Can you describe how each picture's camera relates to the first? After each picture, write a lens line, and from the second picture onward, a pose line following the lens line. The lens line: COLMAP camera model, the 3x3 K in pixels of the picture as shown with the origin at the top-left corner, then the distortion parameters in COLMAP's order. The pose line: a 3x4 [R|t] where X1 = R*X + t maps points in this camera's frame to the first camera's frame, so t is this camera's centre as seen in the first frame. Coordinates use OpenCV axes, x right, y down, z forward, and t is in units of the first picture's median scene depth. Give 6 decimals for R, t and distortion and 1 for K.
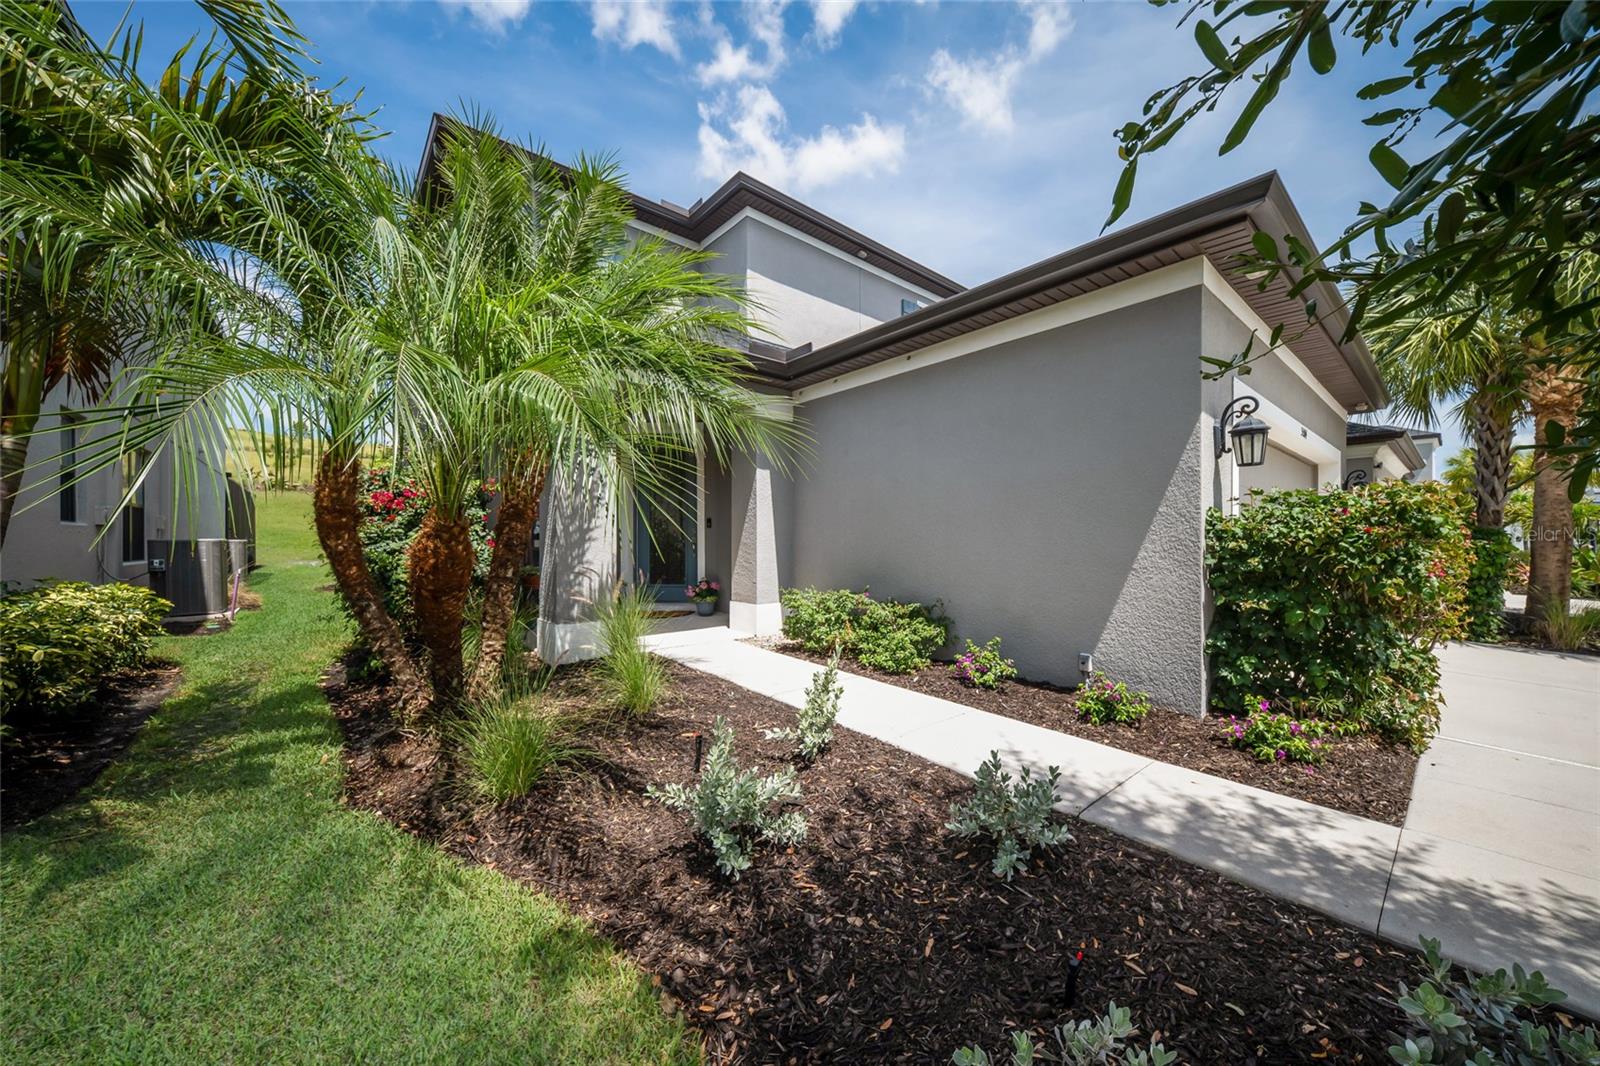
lens RADIAL K [[558.3, 0, 814.8], [0, 558.3, 546.0], [0, 0, 1]] dist [0.000782, -0.003344]
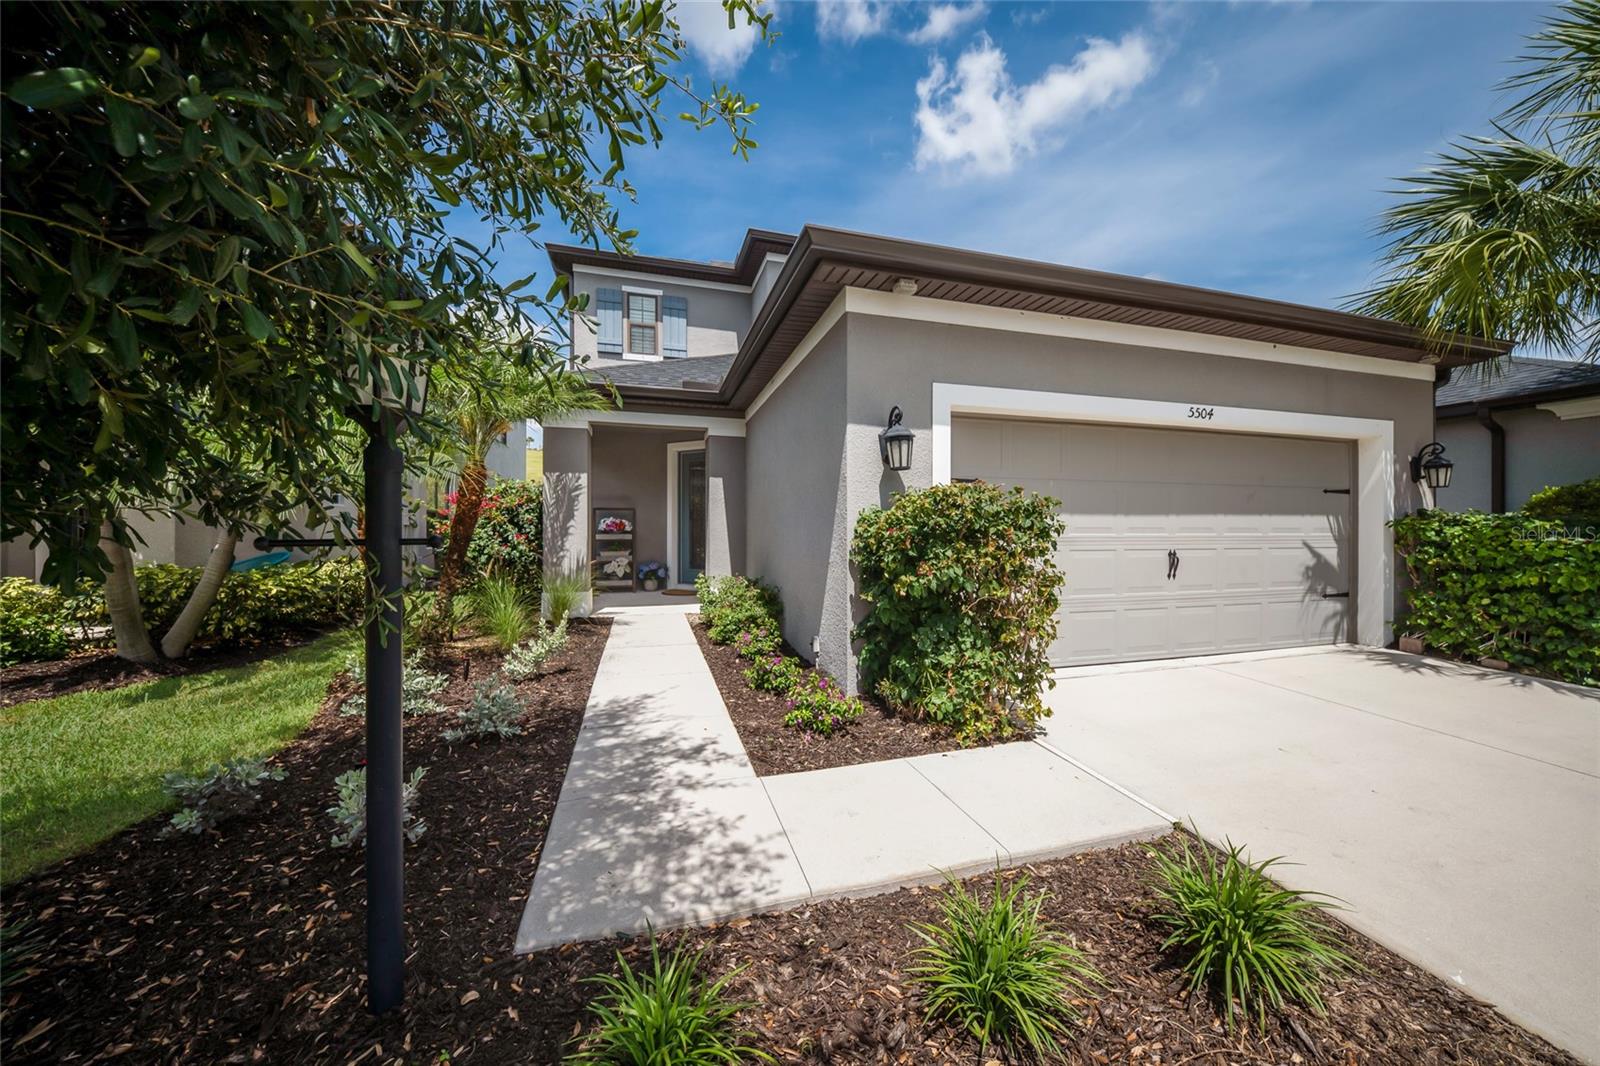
lens RADIAL K [[554.1, 0, 817.1], [0, 554.1, 541.4], [0, 0, 1]] dist [-0.003022, -0.000407]
pose [[0.911360, 0.004824, -0.411582, 1.680796], [0.006541, 0.999635, 0.026199, -0.054931], [0.411558, -0.026569, 0.910996, -0.071028]]
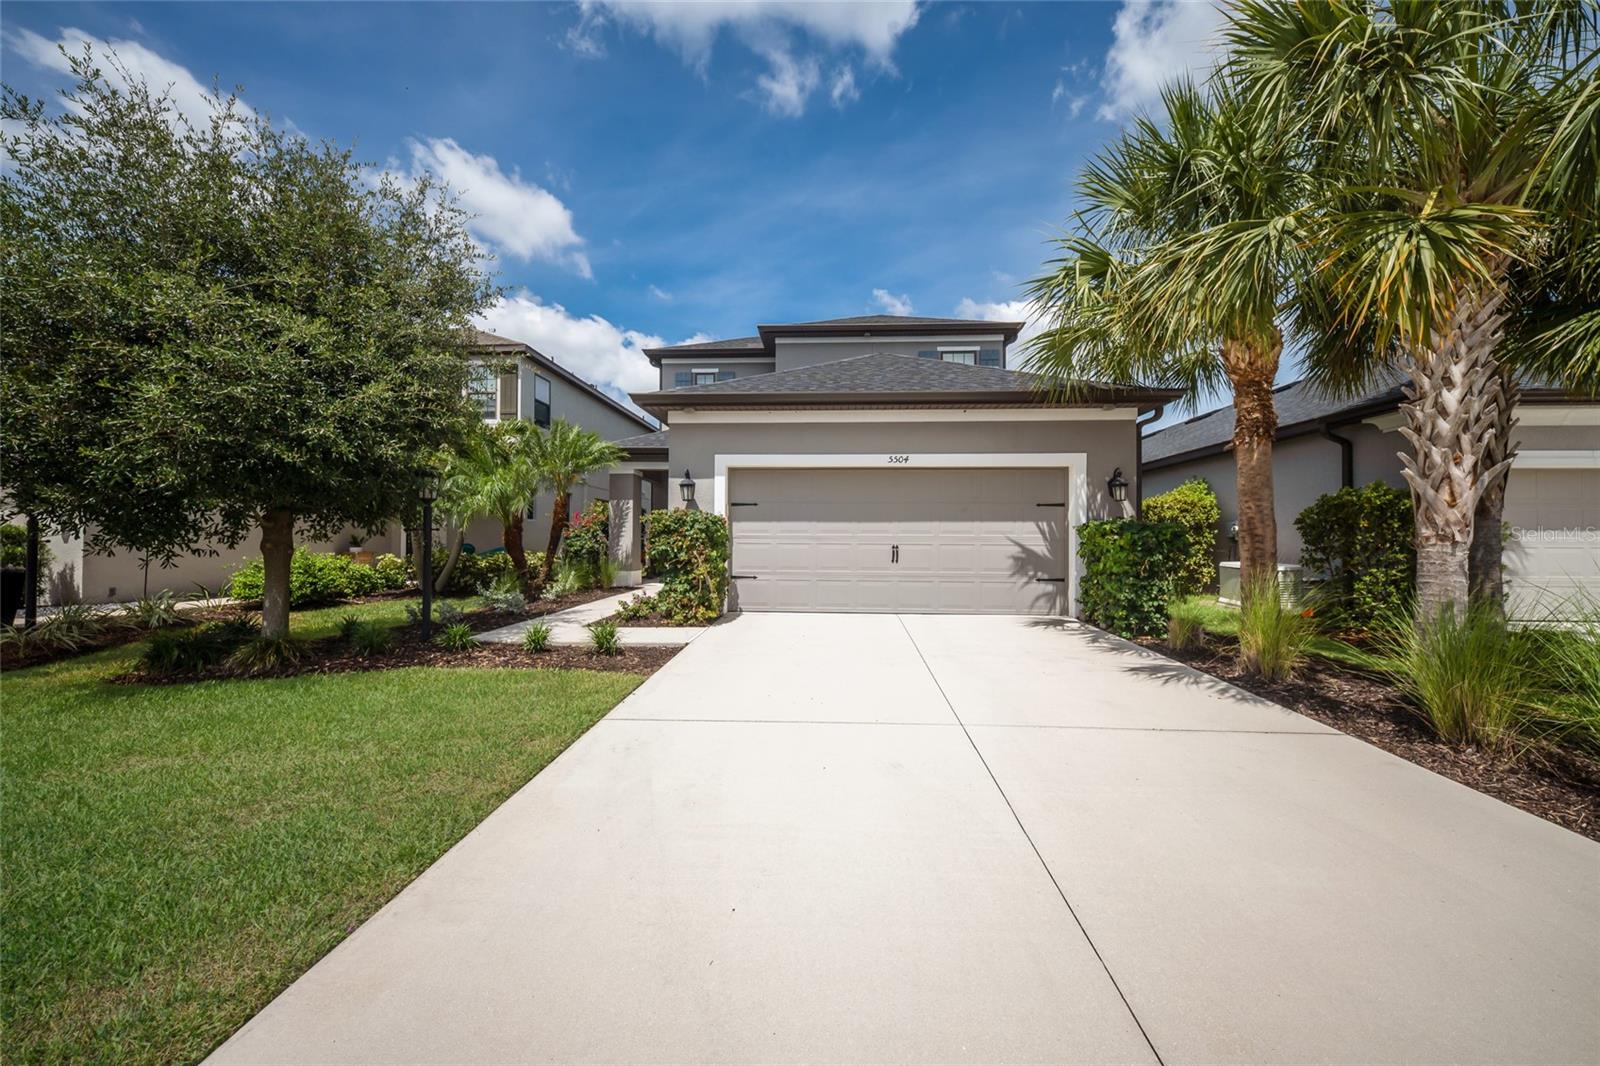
lens RADIAL K [[558.3, 0, 814.8], [0, 558.3, 546.0], [0, 0, 1]] dist [0.000782, -0.003344]
pose [[0.719426, 0.005368, -0.694549, 4.089245], [0.002424, 0.999945, 0.010240, 0.016749], [0.694565, -0.009050, 0.719373, -0.339495]]
